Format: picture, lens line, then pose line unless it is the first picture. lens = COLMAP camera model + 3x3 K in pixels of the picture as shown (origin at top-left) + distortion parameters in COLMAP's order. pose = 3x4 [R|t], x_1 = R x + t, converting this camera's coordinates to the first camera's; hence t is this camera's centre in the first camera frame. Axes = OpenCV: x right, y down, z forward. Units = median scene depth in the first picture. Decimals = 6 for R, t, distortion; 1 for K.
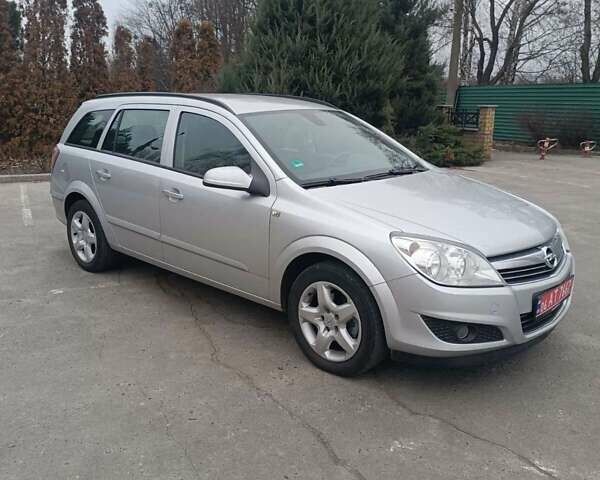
lens RADIAL K [[563.5, 0, 300.0], [0, 563.5, 240.0], [0, 0, 1]] dist [0.127139, -0.242187]
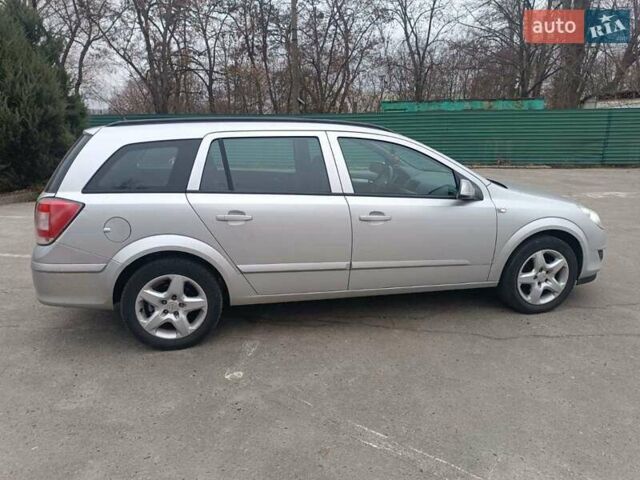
lens RADIAL K [[455.7, 0, 320.0], [0, 455.7, 240.0], [0, 0, 1]] dist [0.011647, -0.000241]
pose [[0.566883, -0.208307, 0.797027, -0.892229], [0.205349, 0.972693, 0.108164, -0.143570], [-0.797794, 0.102352, 0.594179, 0.573559]]
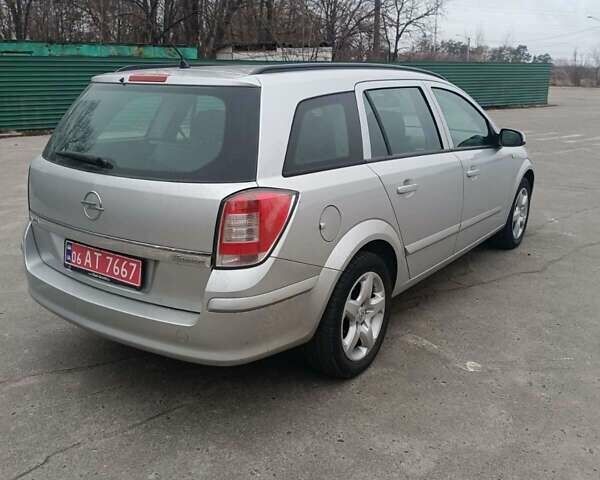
lens RADIAL K [[563.5, 0, 300.0], [0, 563.5, 240.0], [0, 0, 1]] dist [0.127139, -0.242187]
pose [[-0.133279, -0.278284, 0.951207, -1.084650], [0.234650, 0.923621, 0.303092, -0.321774], [-0.962900, 0.263596, -0.057800, 1.307812]]
